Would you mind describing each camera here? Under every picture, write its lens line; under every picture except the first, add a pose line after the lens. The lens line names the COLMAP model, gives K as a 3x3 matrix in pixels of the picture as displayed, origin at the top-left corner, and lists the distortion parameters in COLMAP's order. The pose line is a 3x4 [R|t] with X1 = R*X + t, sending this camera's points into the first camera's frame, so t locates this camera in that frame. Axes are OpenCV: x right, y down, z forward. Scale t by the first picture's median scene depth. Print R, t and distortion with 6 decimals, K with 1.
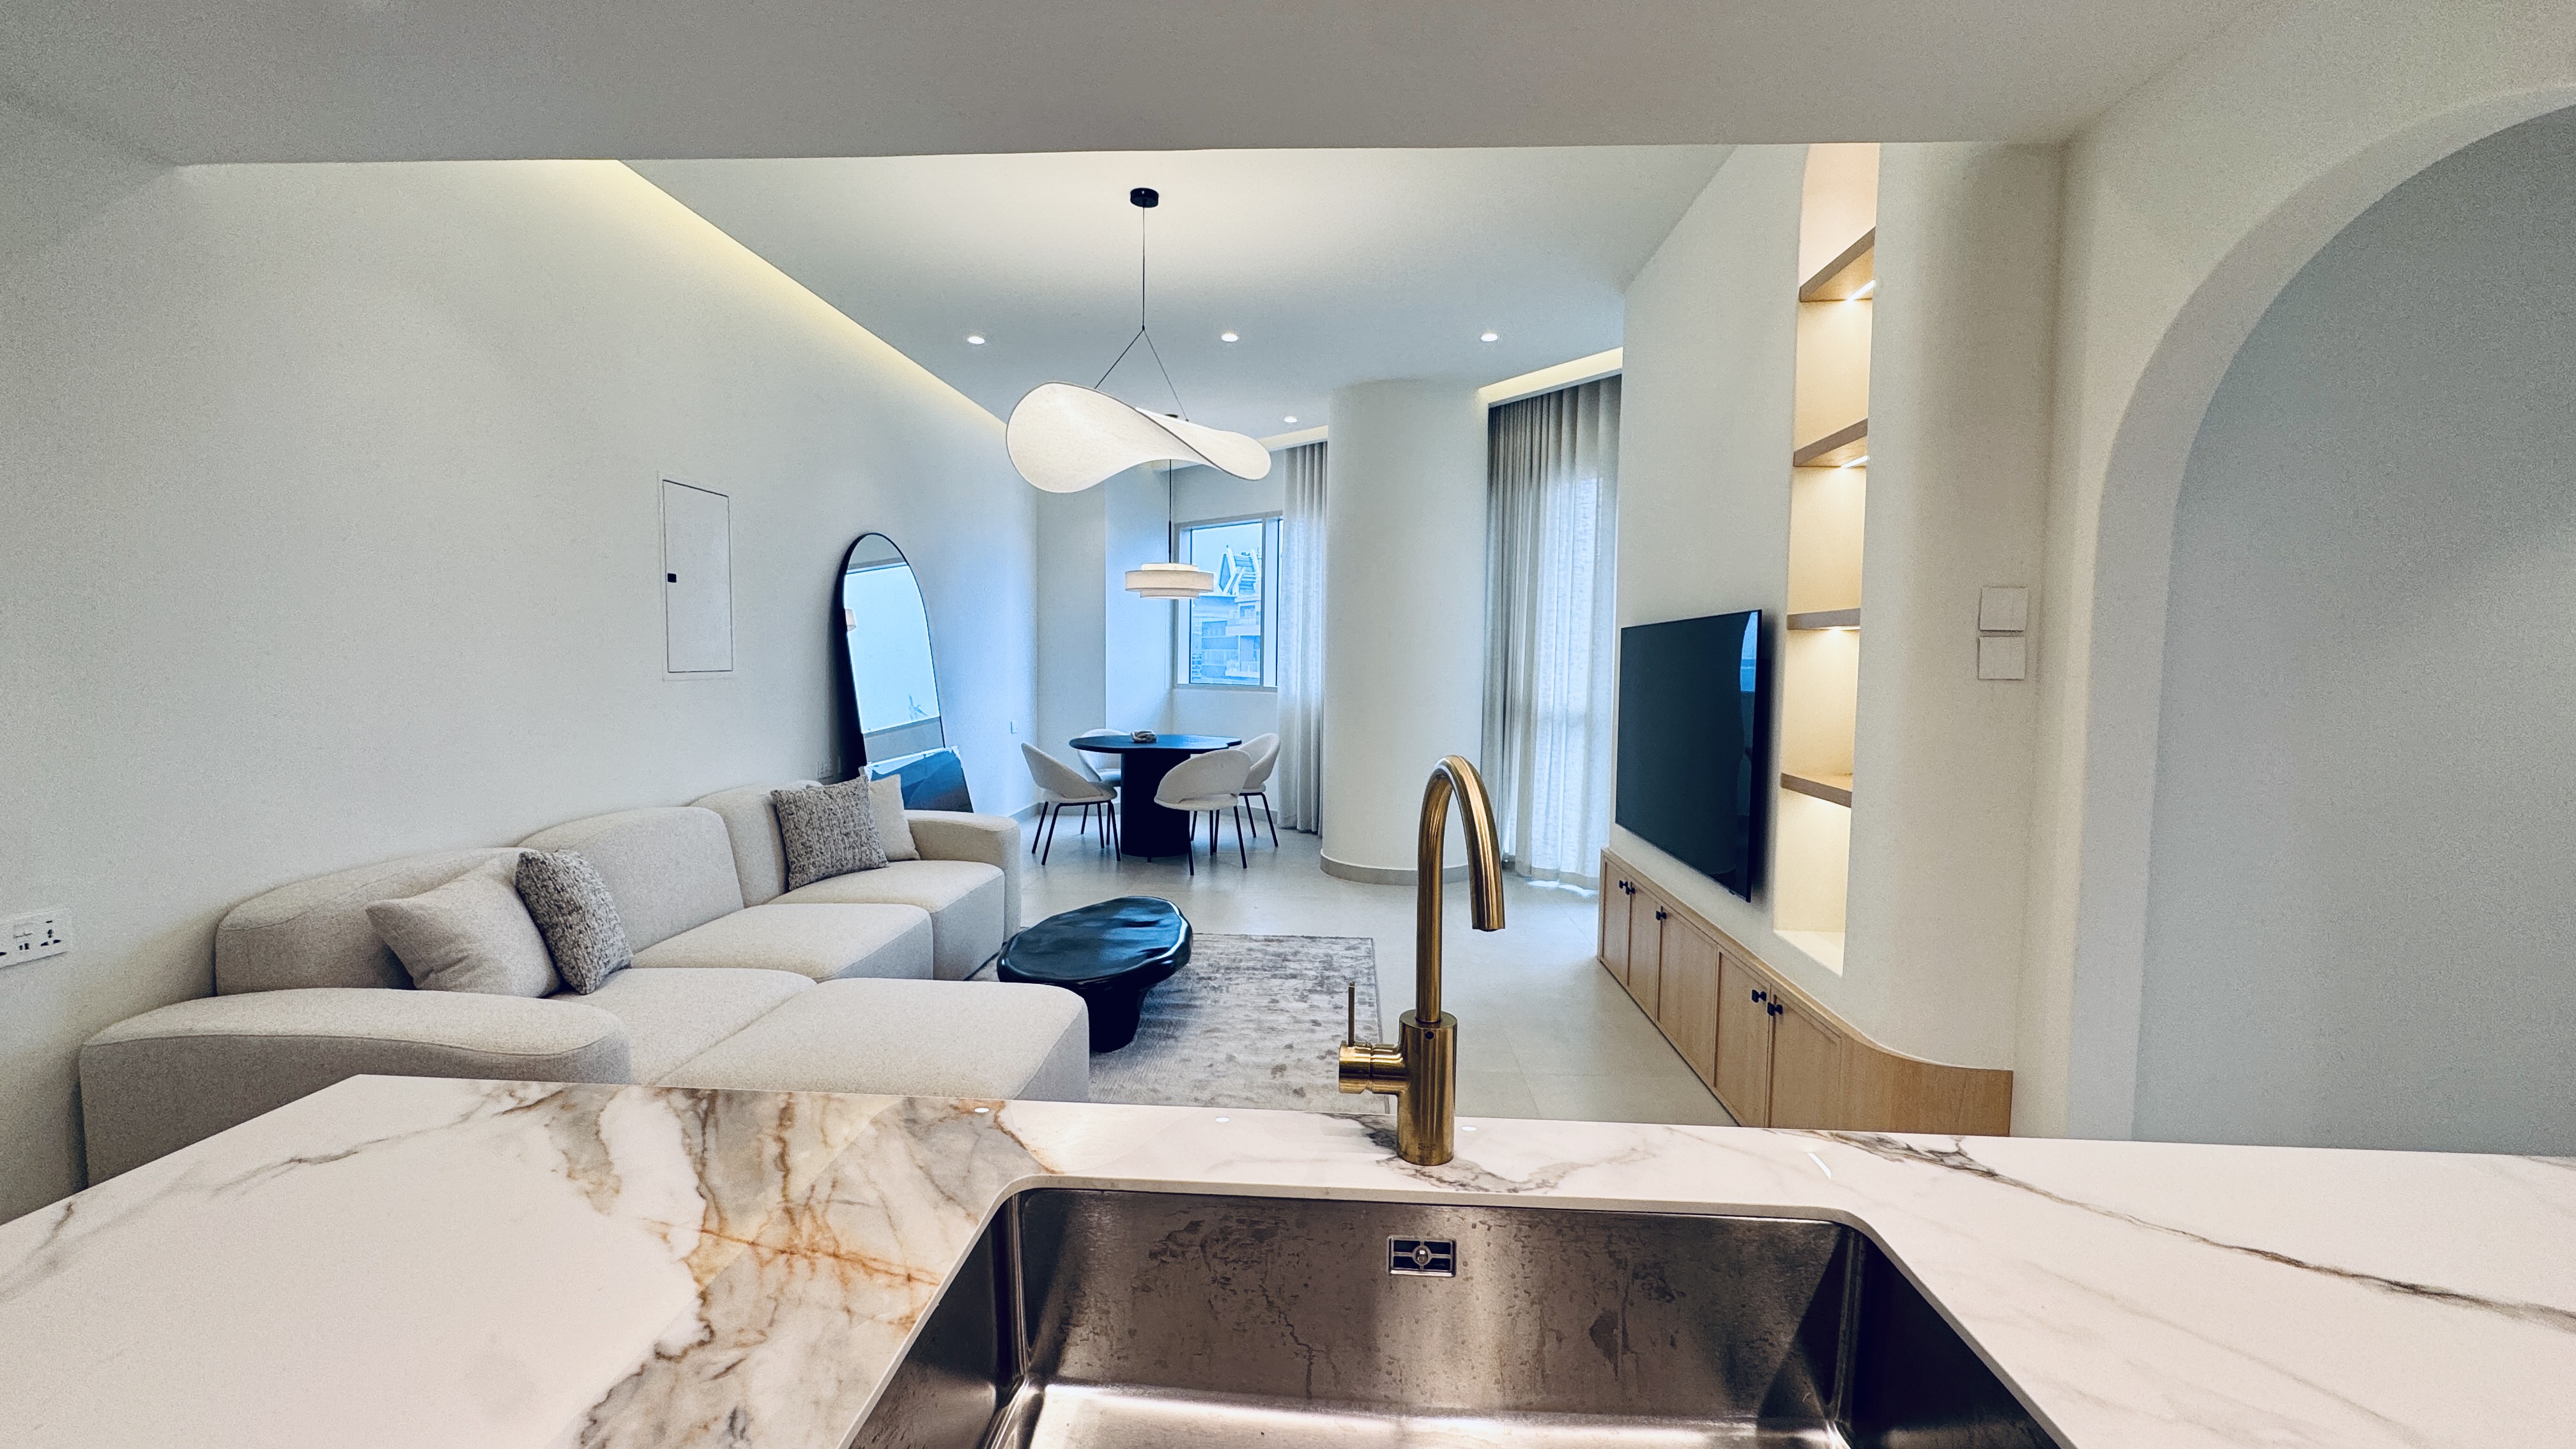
lens RADIAL K [[1029.7, 0, 1286.6], [0, 1029.7, 724.8], [0, 0, 1]] dist [-0.004006, 0.000686]
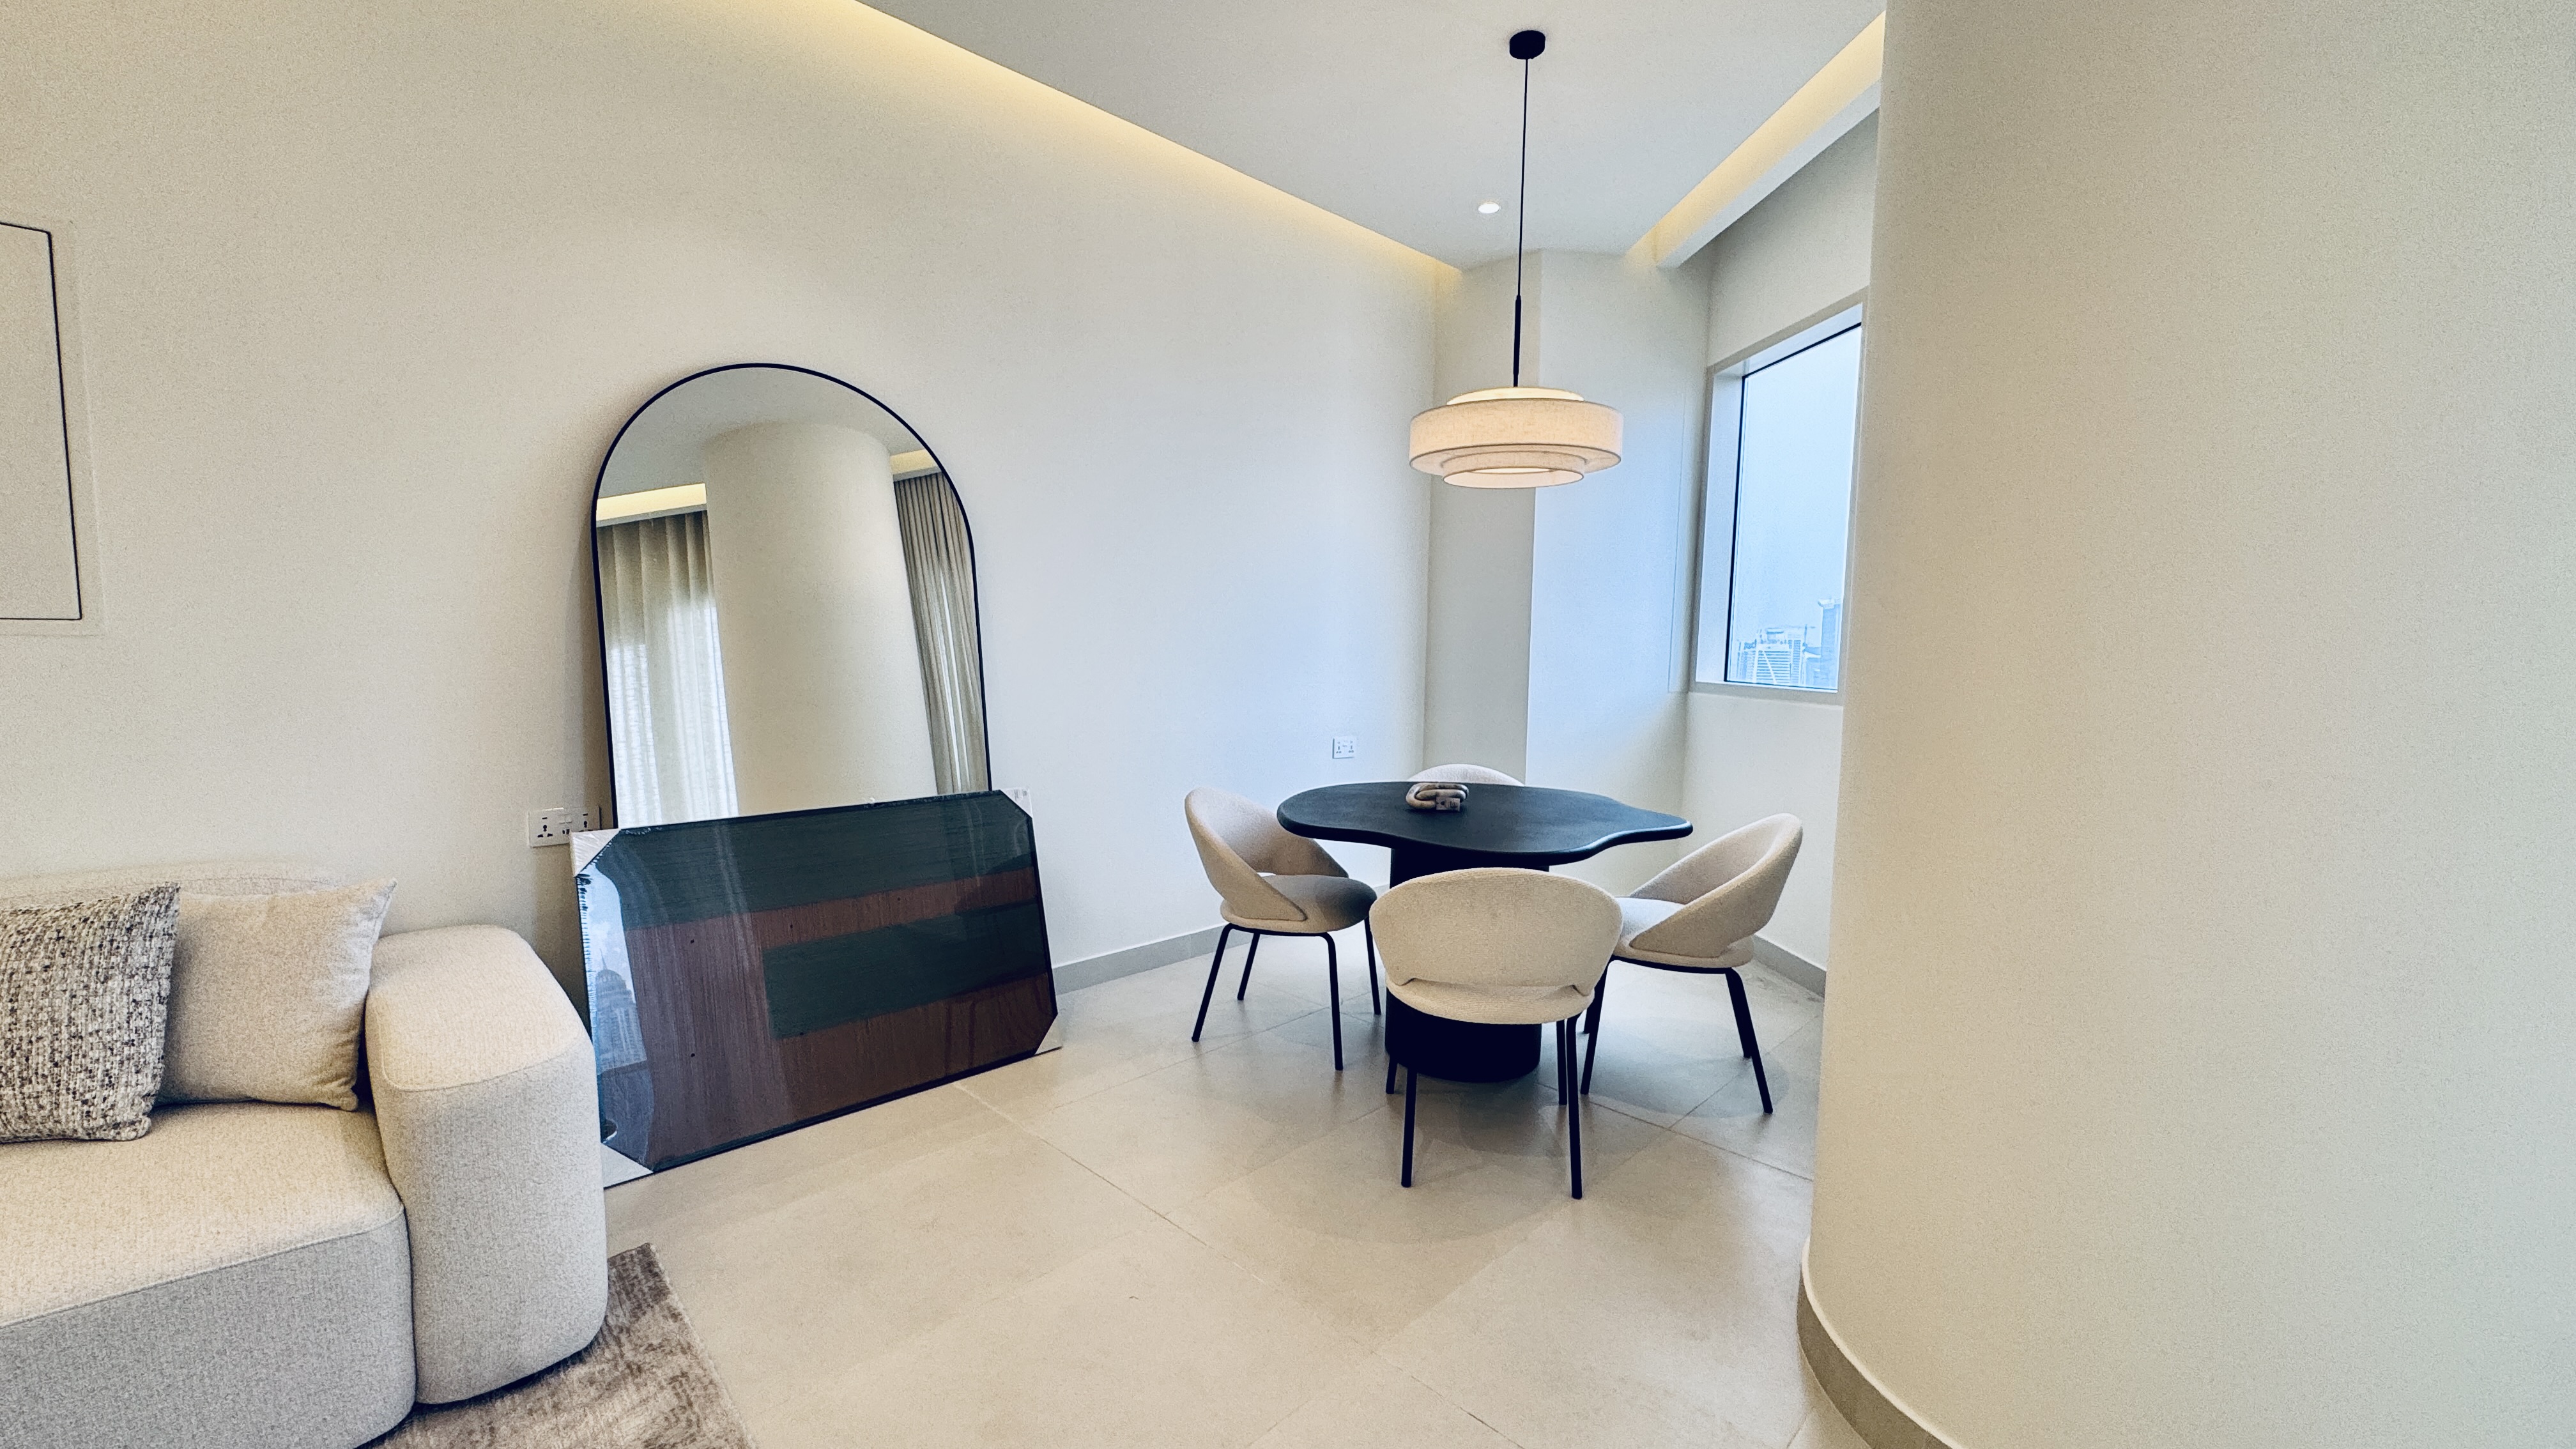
lens RADIAL K [[1029.7, 0, 1286.6], [0, 1029.7, 724.8], [0, 0, 1]] dist [-0.004006, 0.000686]
pose [[0.750474, 0.057331, -0.658409, 0.185734], [-0.052380, 0.998256, 0.027219, -0.050528], [0.658821, 0.014061, 0.752168, 1.101689]]
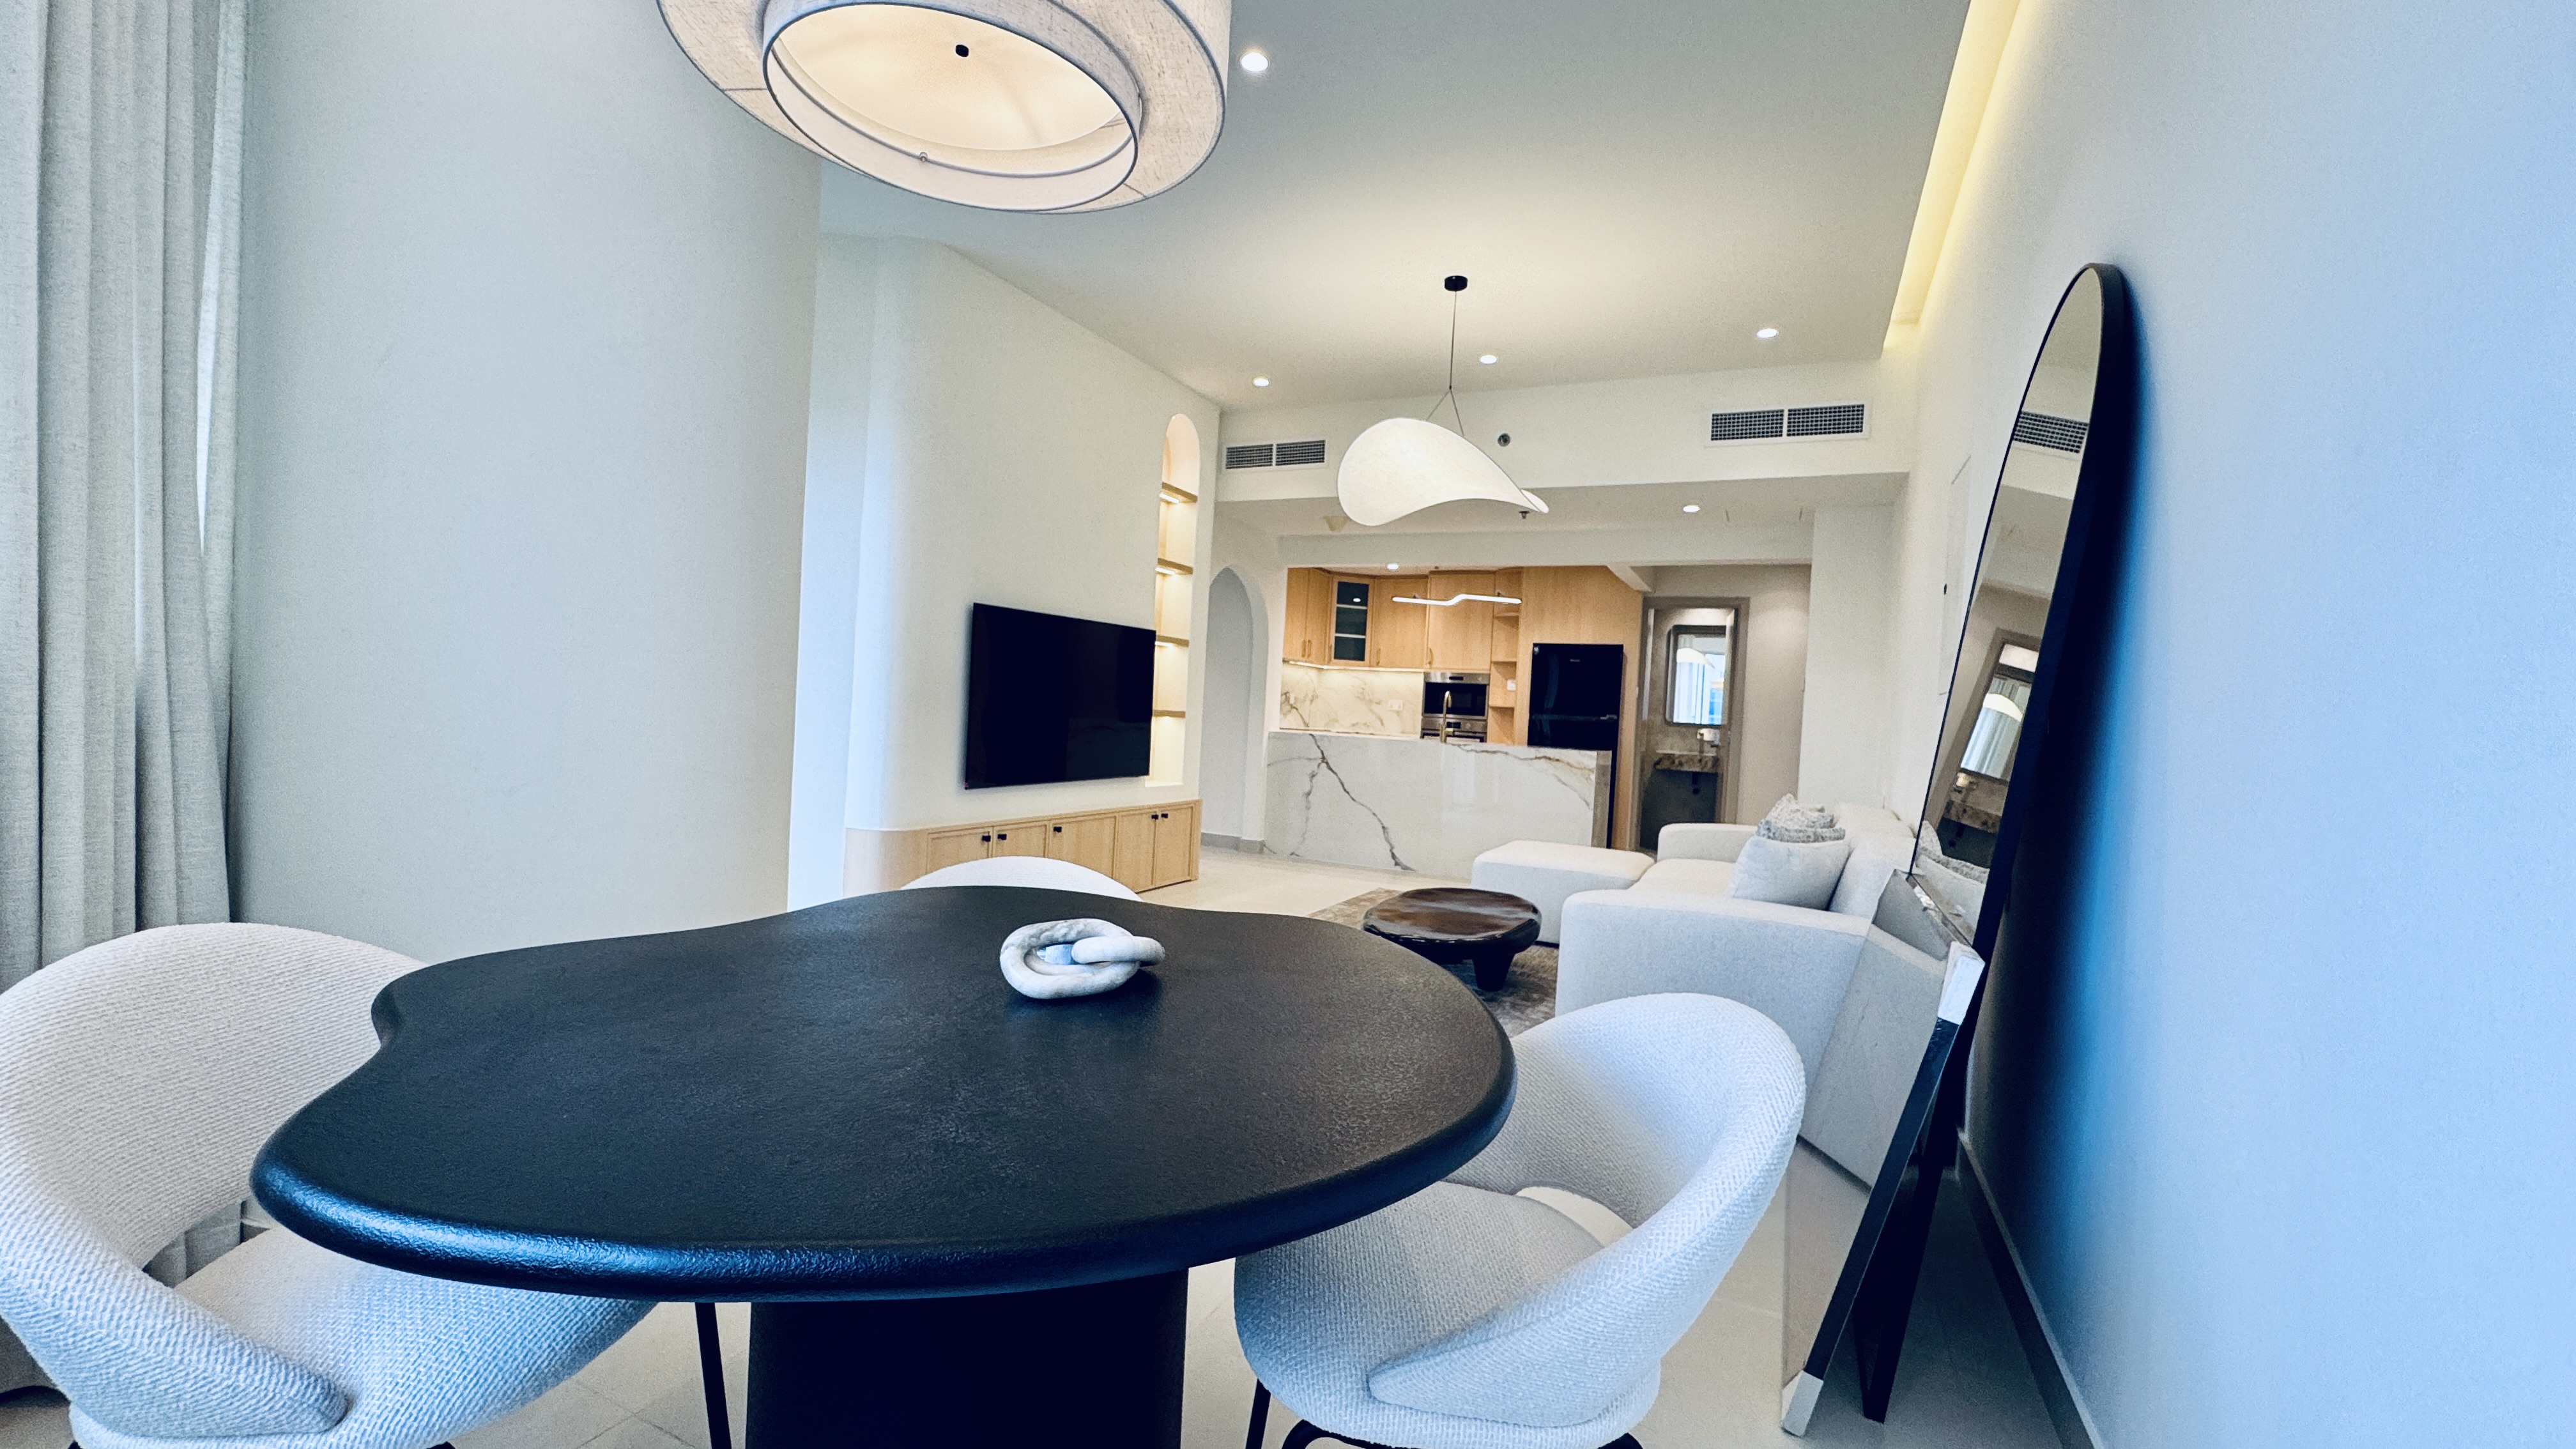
lens RADIAL K [[1031.5, 0, 1284.3], [0, 1031.5, 723.7], [0, 0, 1]] dist [-0.000975, 0.000113]
pose [[-0.919878, -0.068290, 0.386214, -0.418727], [-0.039834, 0.995900, 0.081220, -0.075863], [-0.390177, 0.059328, -0.918827, 2.035364]]
